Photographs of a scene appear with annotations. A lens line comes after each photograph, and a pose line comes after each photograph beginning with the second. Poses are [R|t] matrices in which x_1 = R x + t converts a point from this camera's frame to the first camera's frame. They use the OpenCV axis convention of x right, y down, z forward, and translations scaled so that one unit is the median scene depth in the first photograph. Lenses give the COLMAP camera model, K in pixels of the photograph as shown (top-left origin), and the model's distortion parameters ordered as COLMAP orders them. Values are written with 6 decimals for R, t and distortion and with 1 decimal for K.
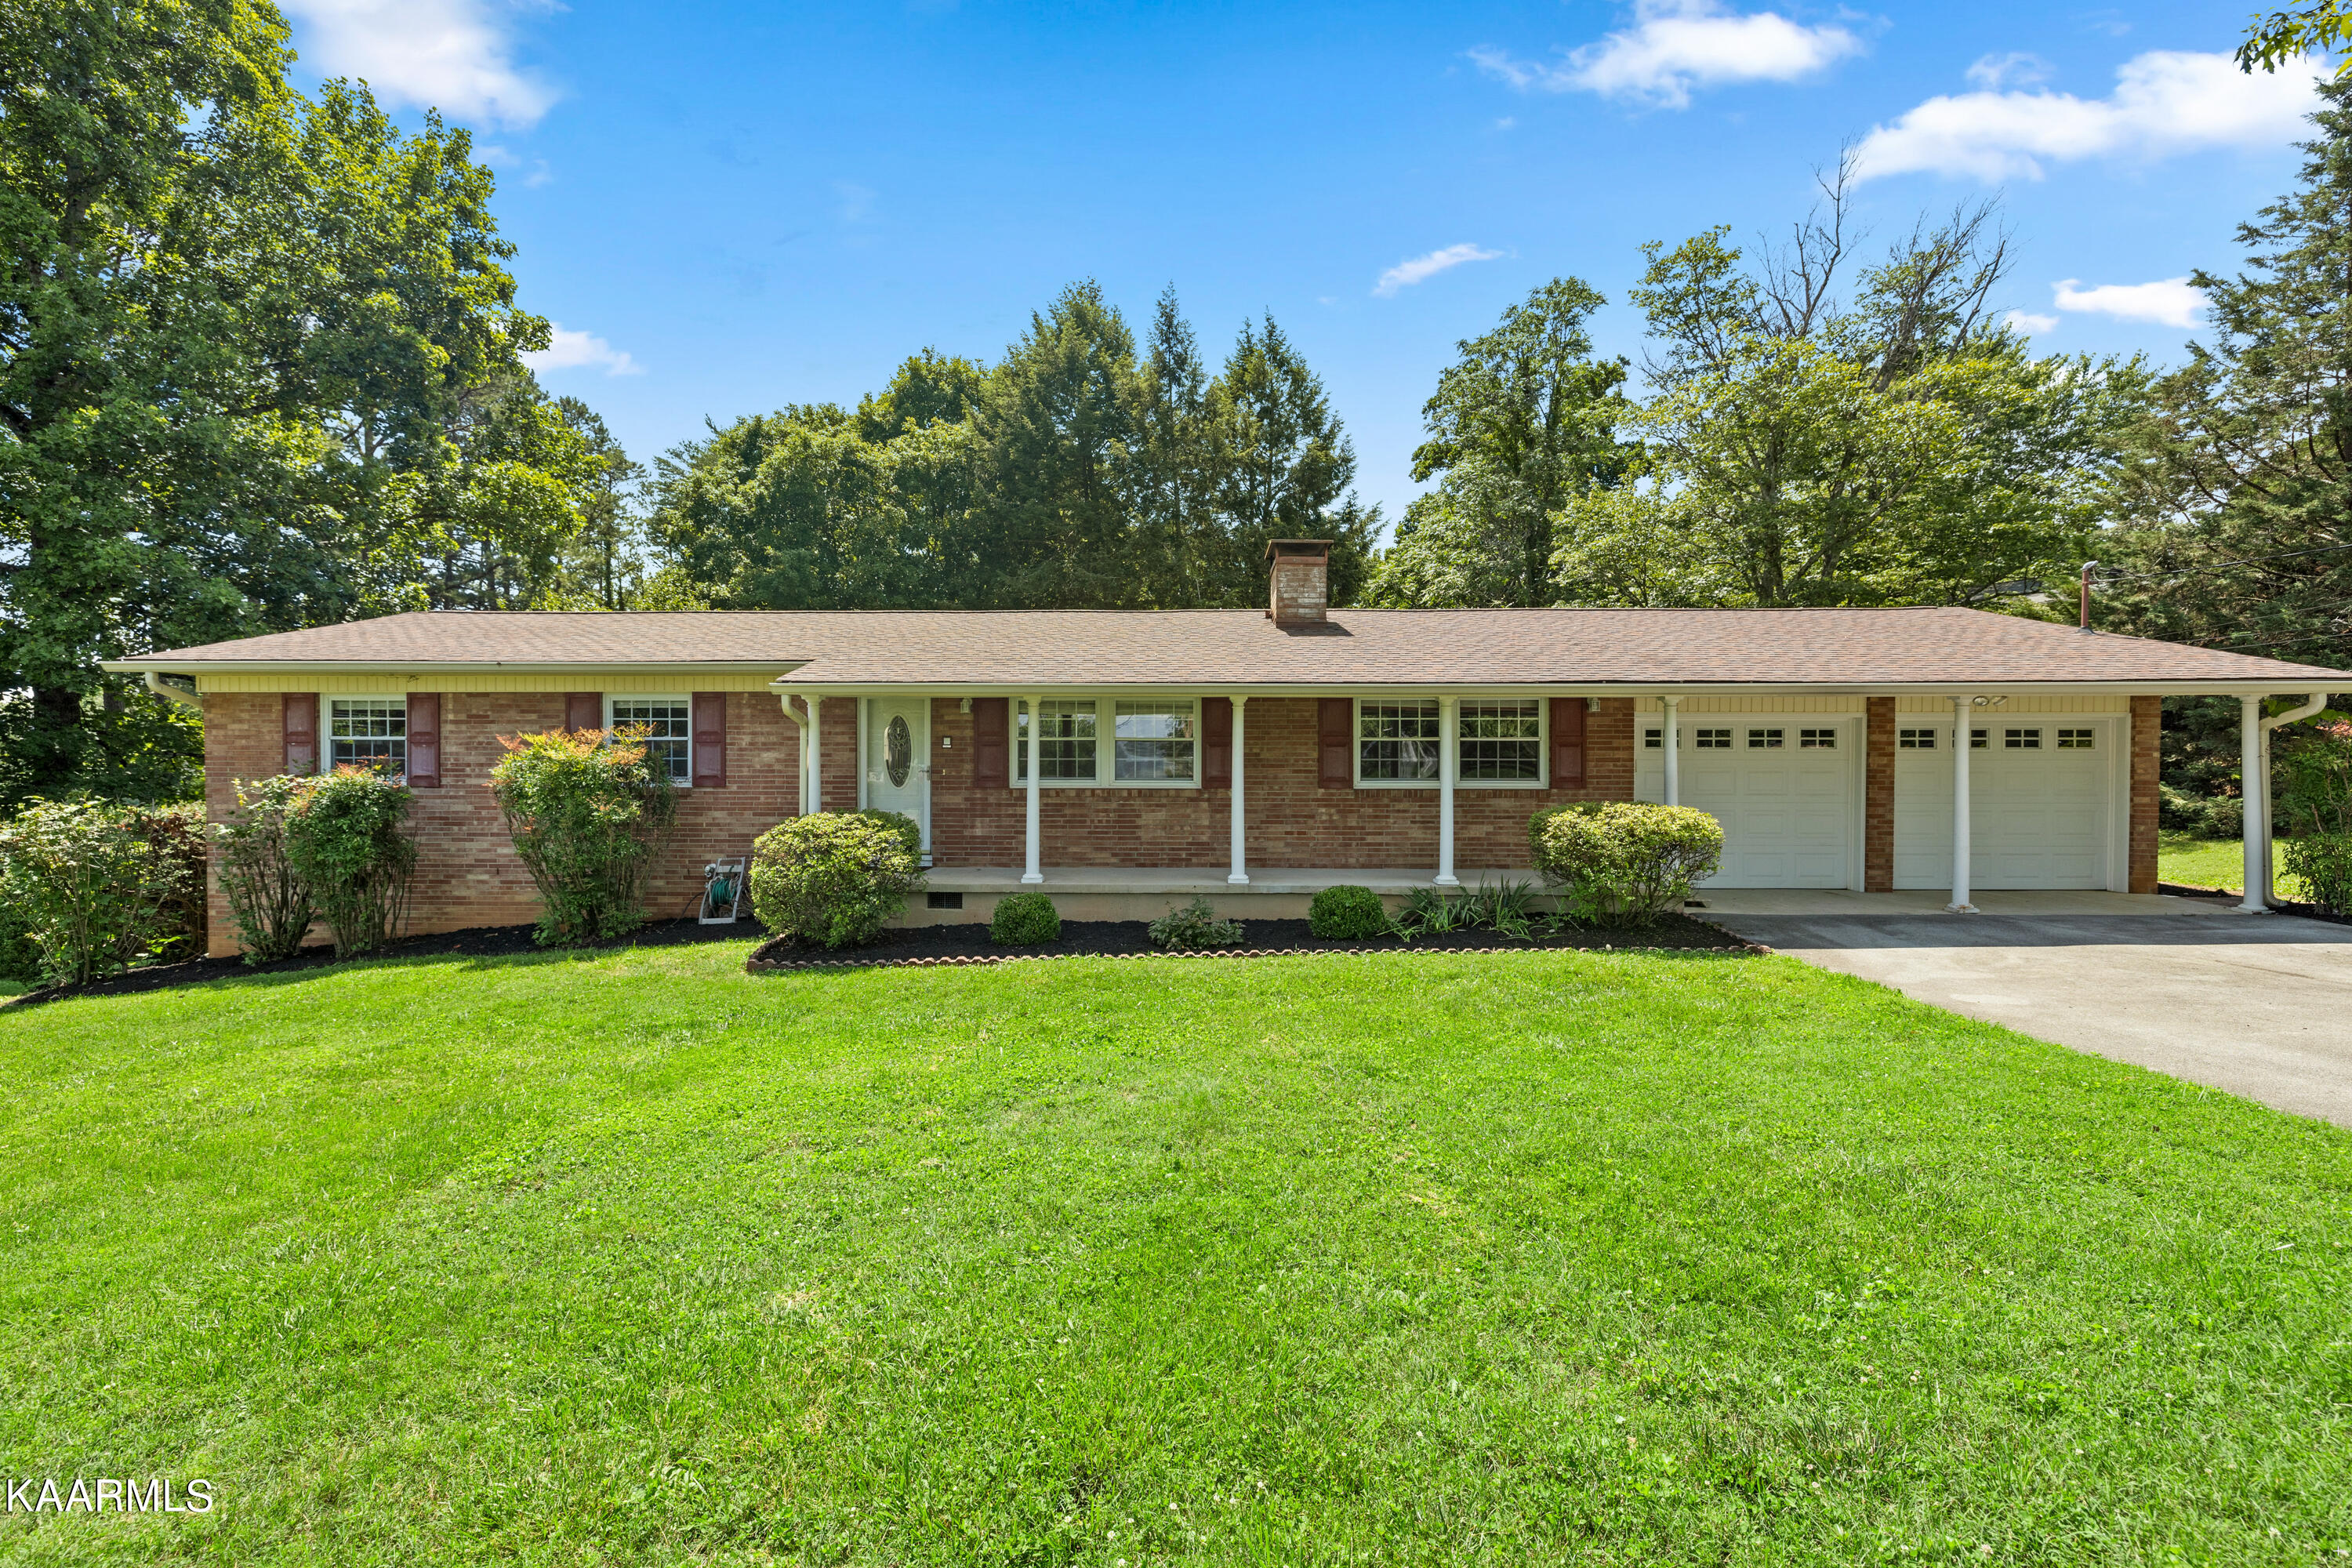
lens RADIAL K [[934.0, 0, 1204.6], [0, 934.0, 786.8], [0, 0, 1]] dist [0.000931, 0.000185]
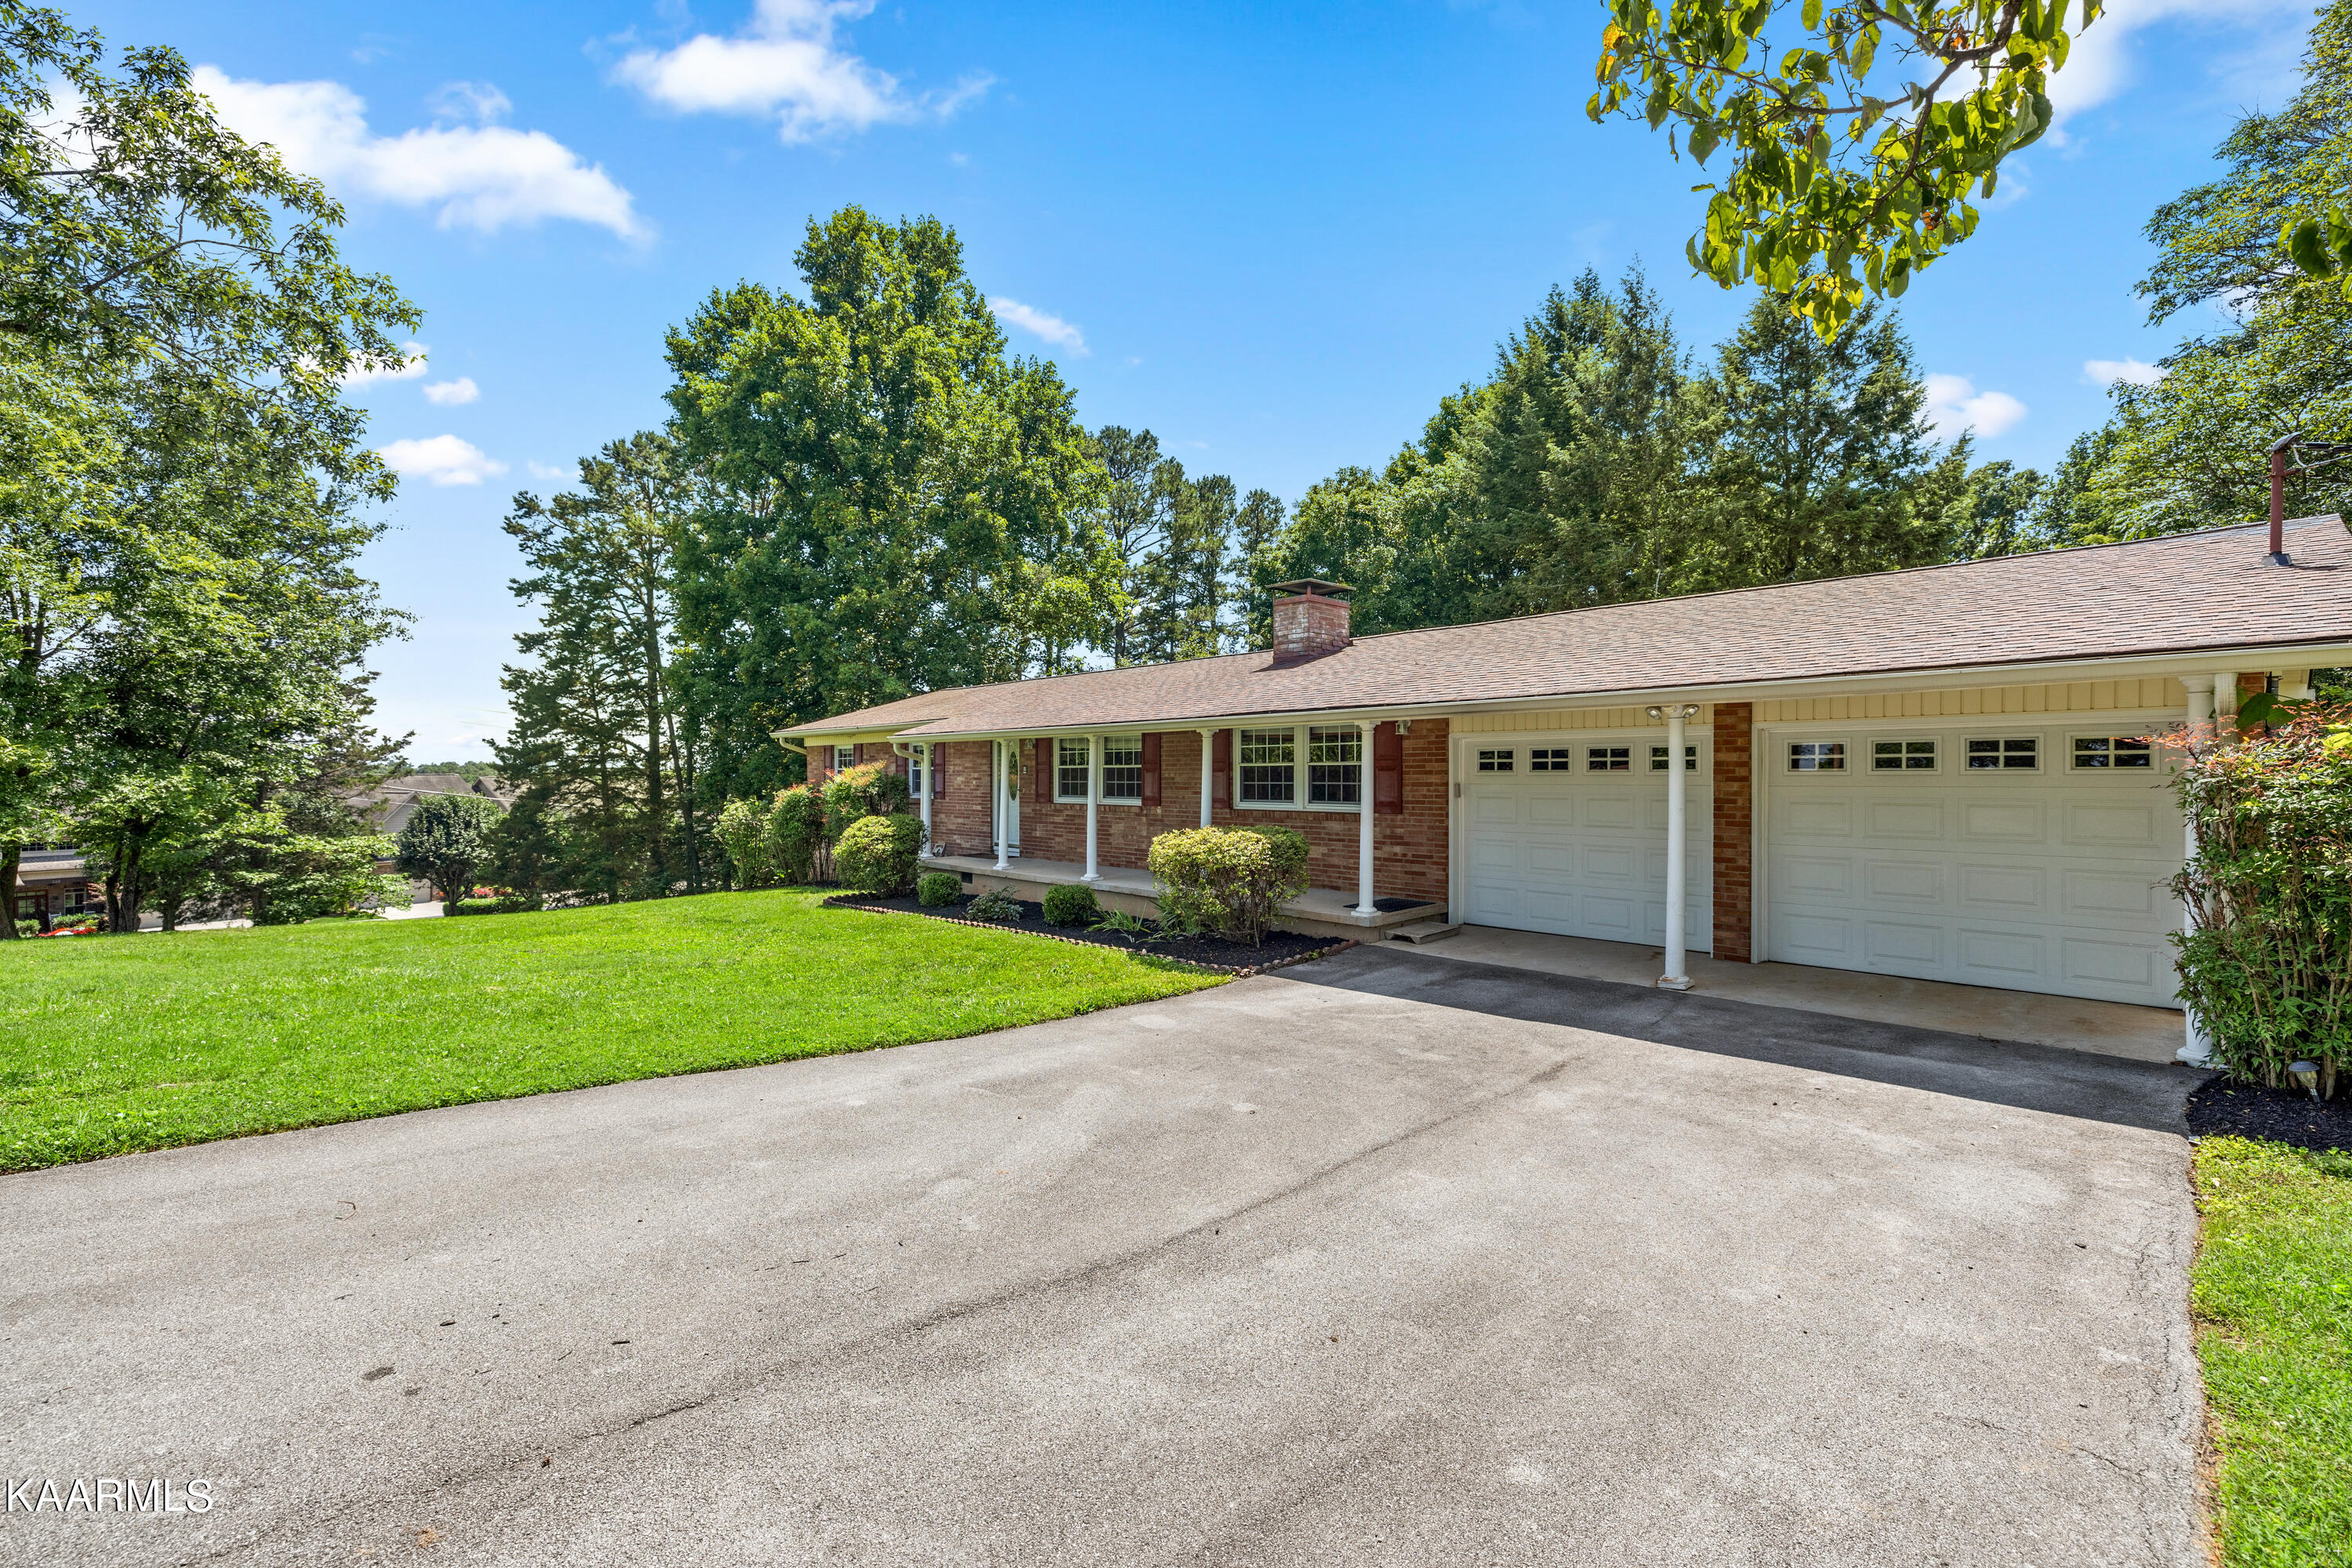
lens RADIAL K [[982.2, 0, 1176.0], [0, 982.2, 784.0], [0, 0, 1]] dist [0.003449, 0.000362]
pose [[0.695756, 0.004222, -0.718266, 0.959421], [-0.022857, 0.999606, -0.016265, -0.006827], [0.717914, 0.027734, 0.695579, 0.120008]]
